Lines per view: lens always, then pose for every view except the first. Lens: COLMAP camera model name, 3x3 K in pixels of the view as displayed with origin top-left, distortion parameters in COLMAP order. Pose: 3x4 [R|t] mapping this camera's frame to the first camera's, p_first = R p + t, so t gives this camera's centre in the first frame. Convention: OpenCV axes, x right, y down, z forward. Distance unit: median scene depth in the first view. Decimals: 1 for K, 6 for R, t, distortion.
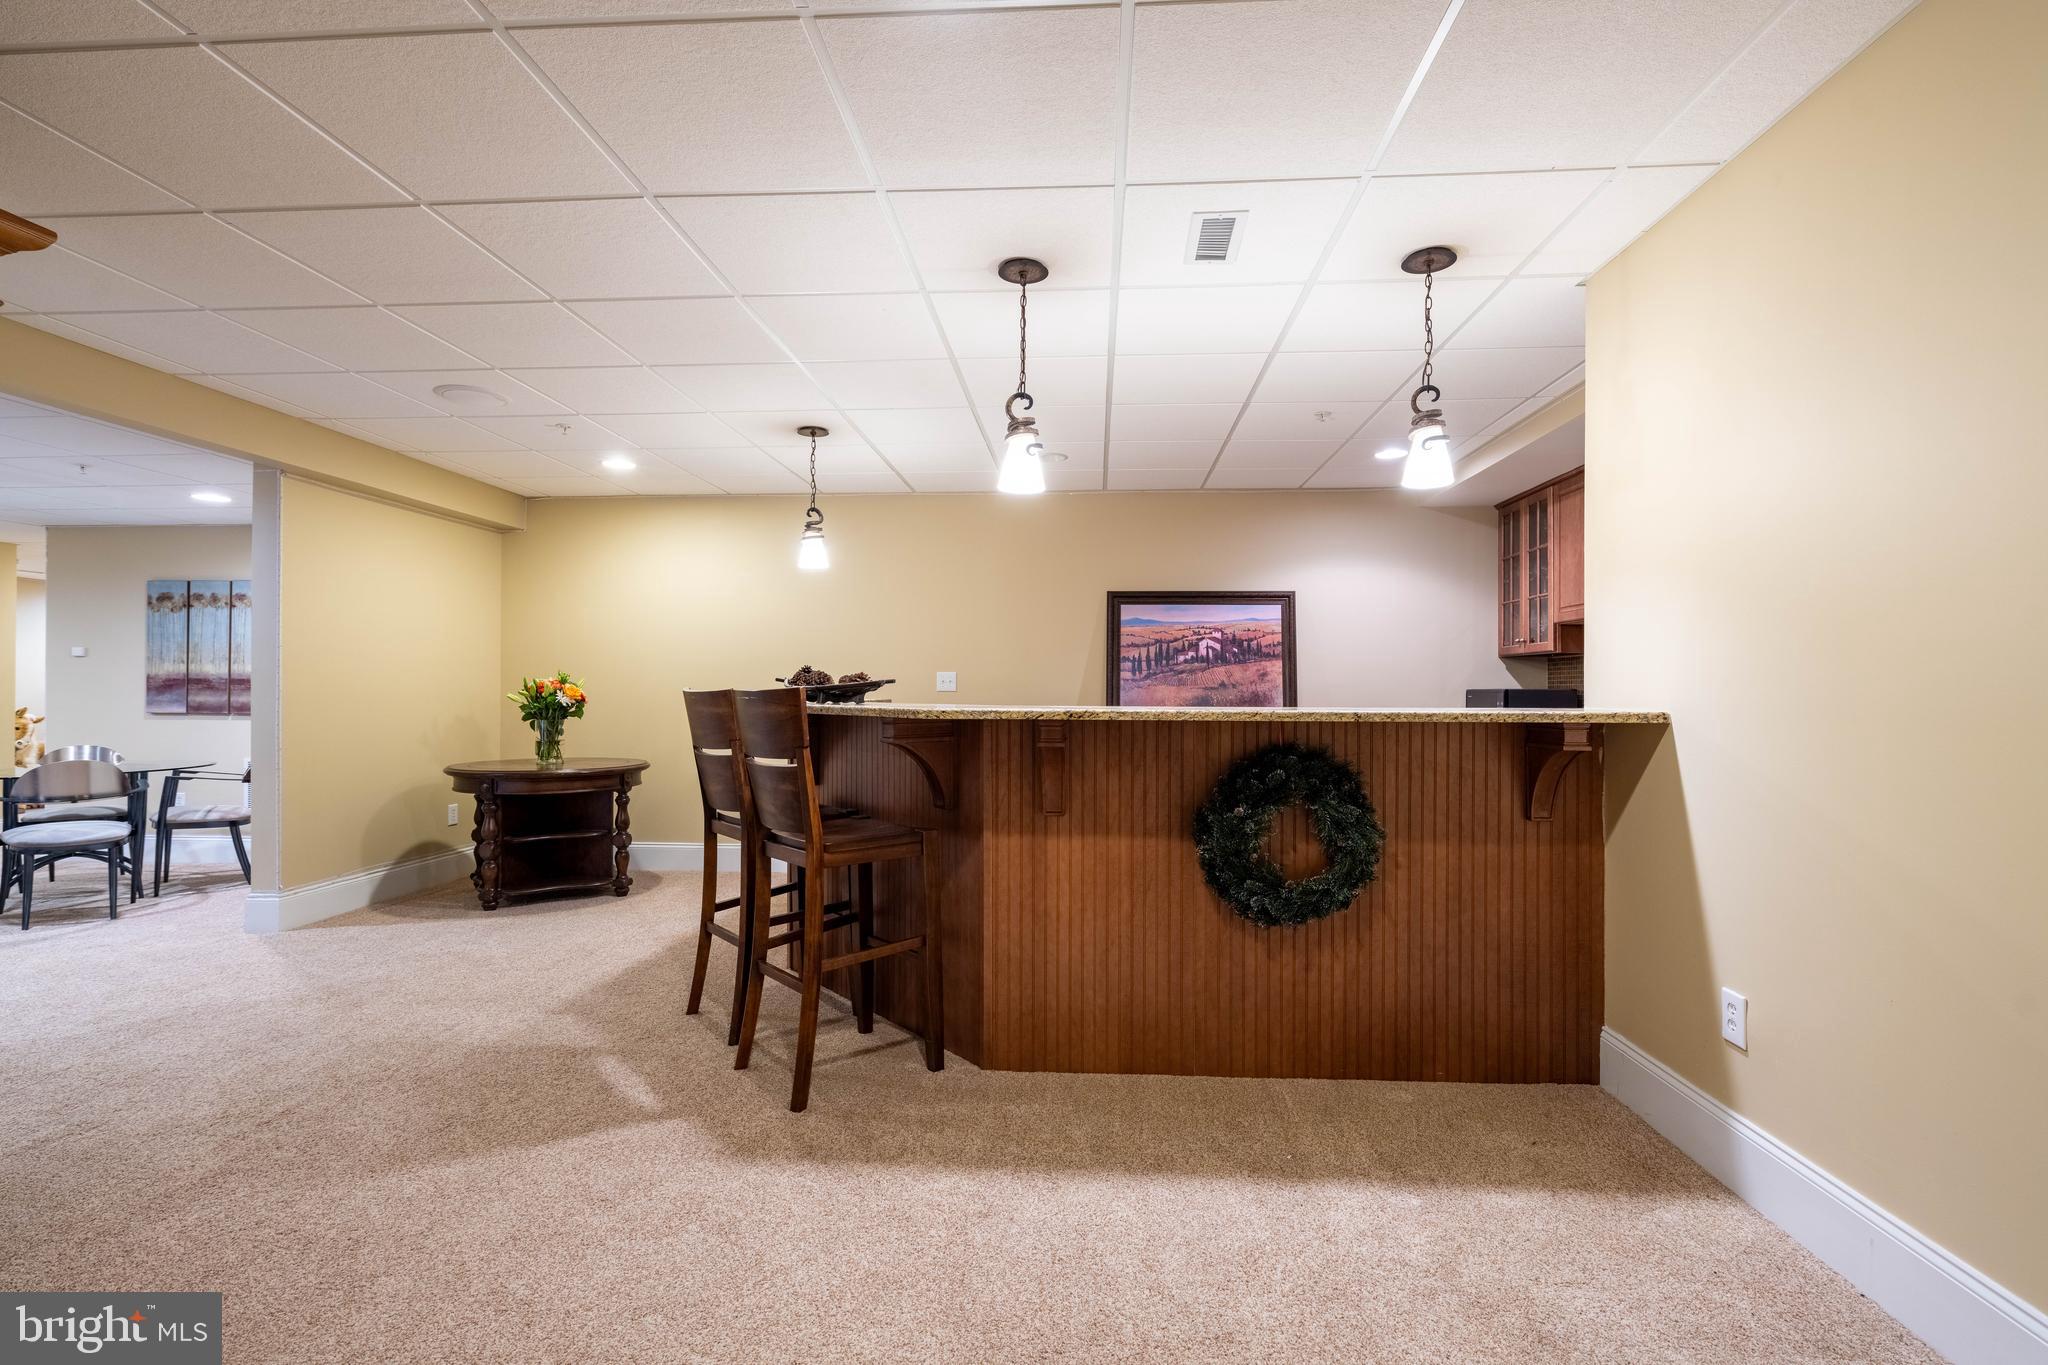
lens RADIAL K [[941.5, 0, 1018.0], [0, 941.5, 676.8], [0, 0, 1]] dist [-0.001038, 0.001232]
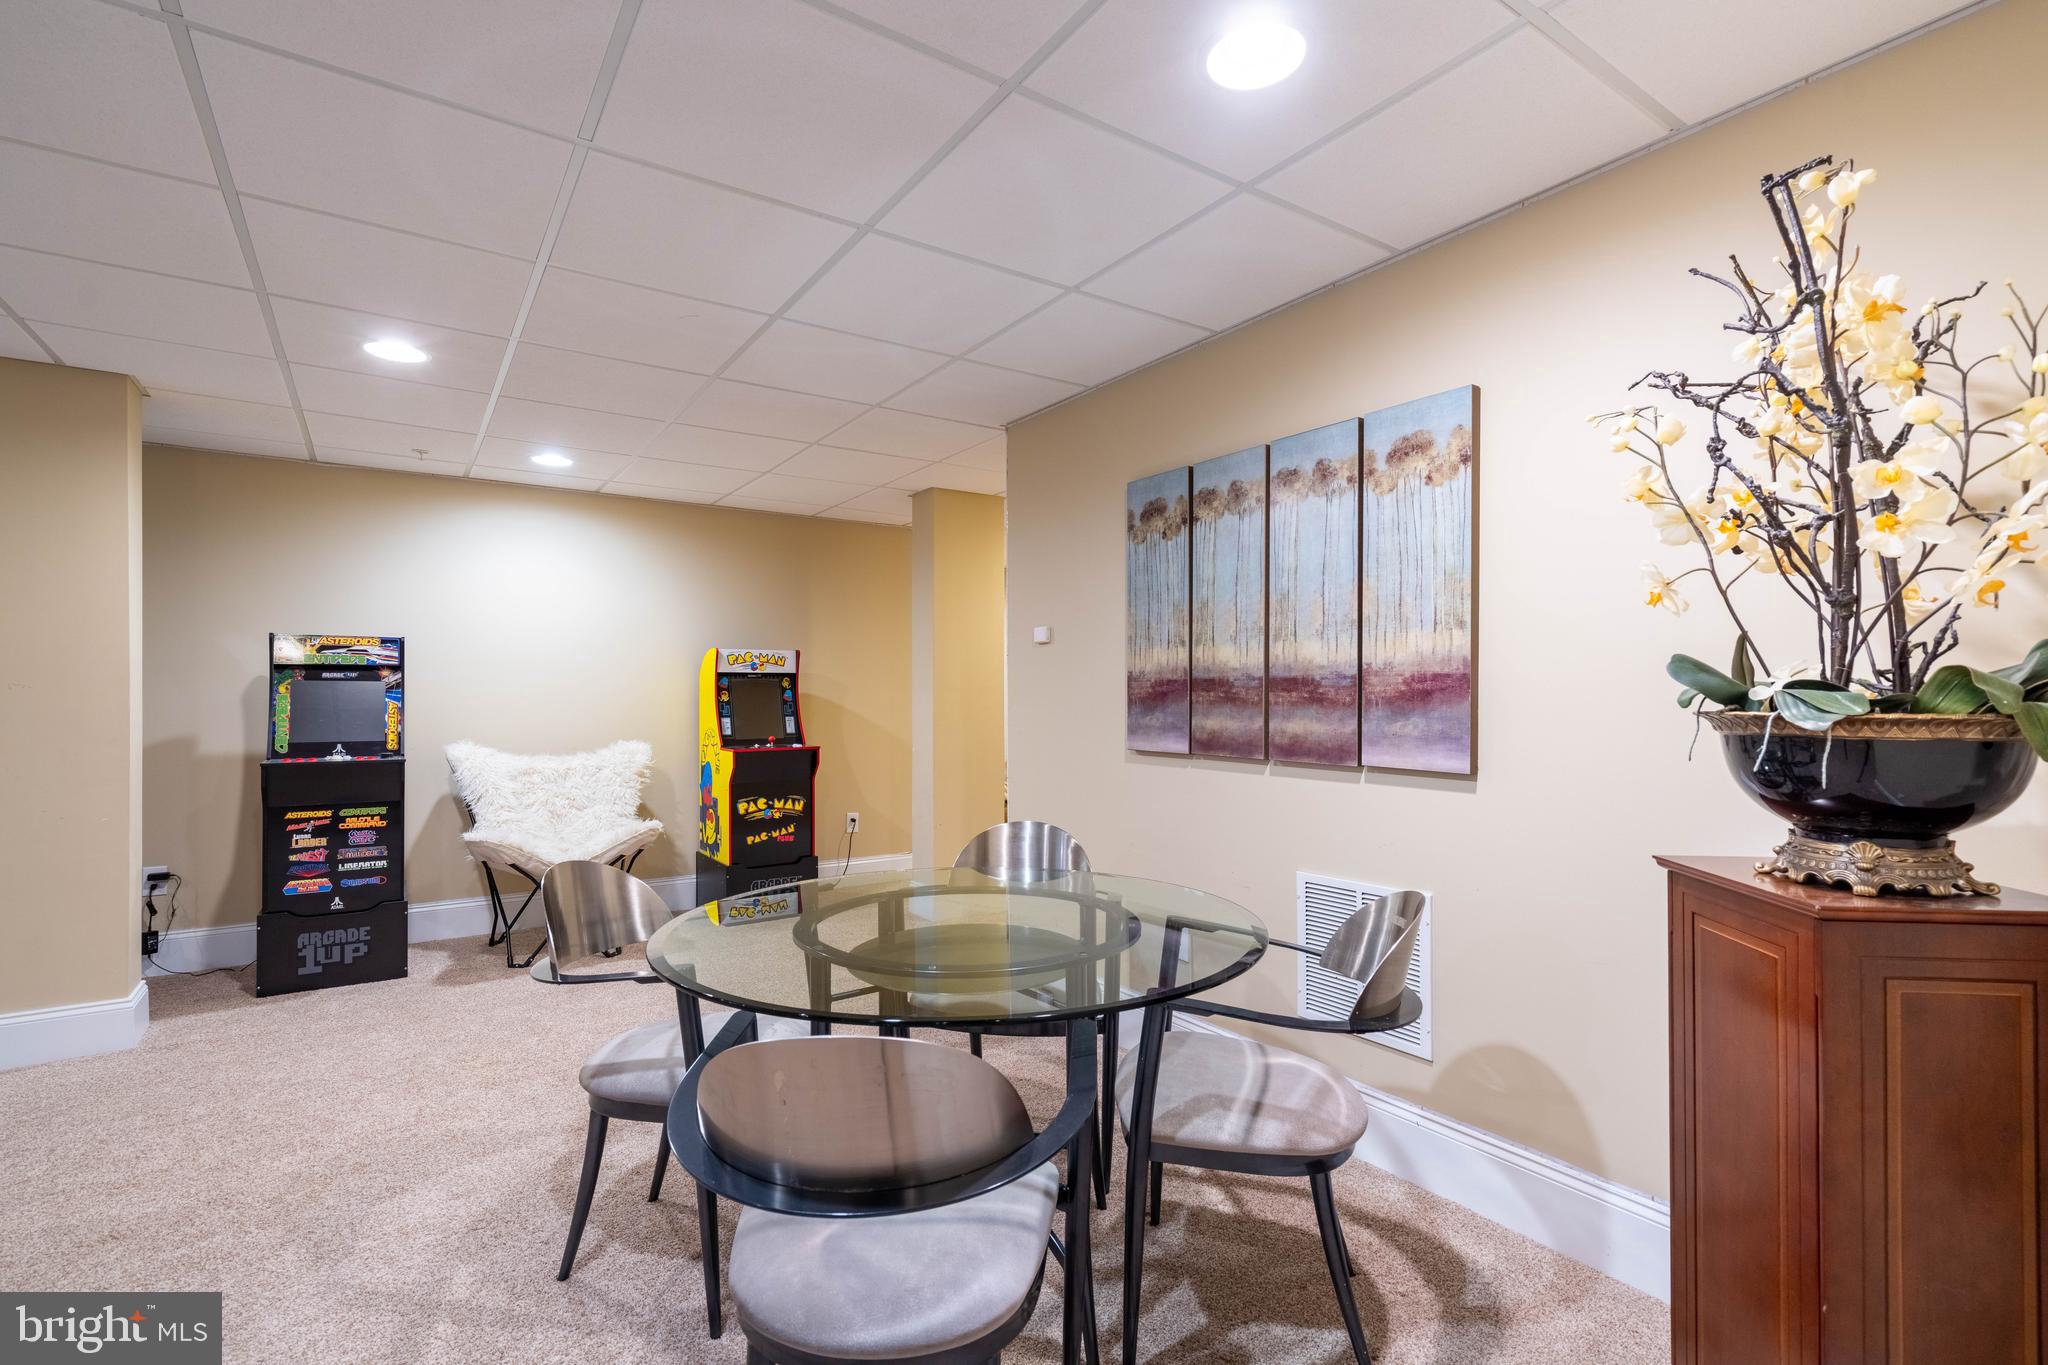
lens RADIAL K [[941.5, 0, 1025.5], [0, 941.5, 697.1], [0, 0, 1]] dist [-0.001038, 0.001232]
pose [[0.628657, -0.001954, -0.777680, -0.631737], [0.007688, 0.999964, 0.003703, 0.009159], [0.777645, -0.008307, 0.628649, 0.711756]]
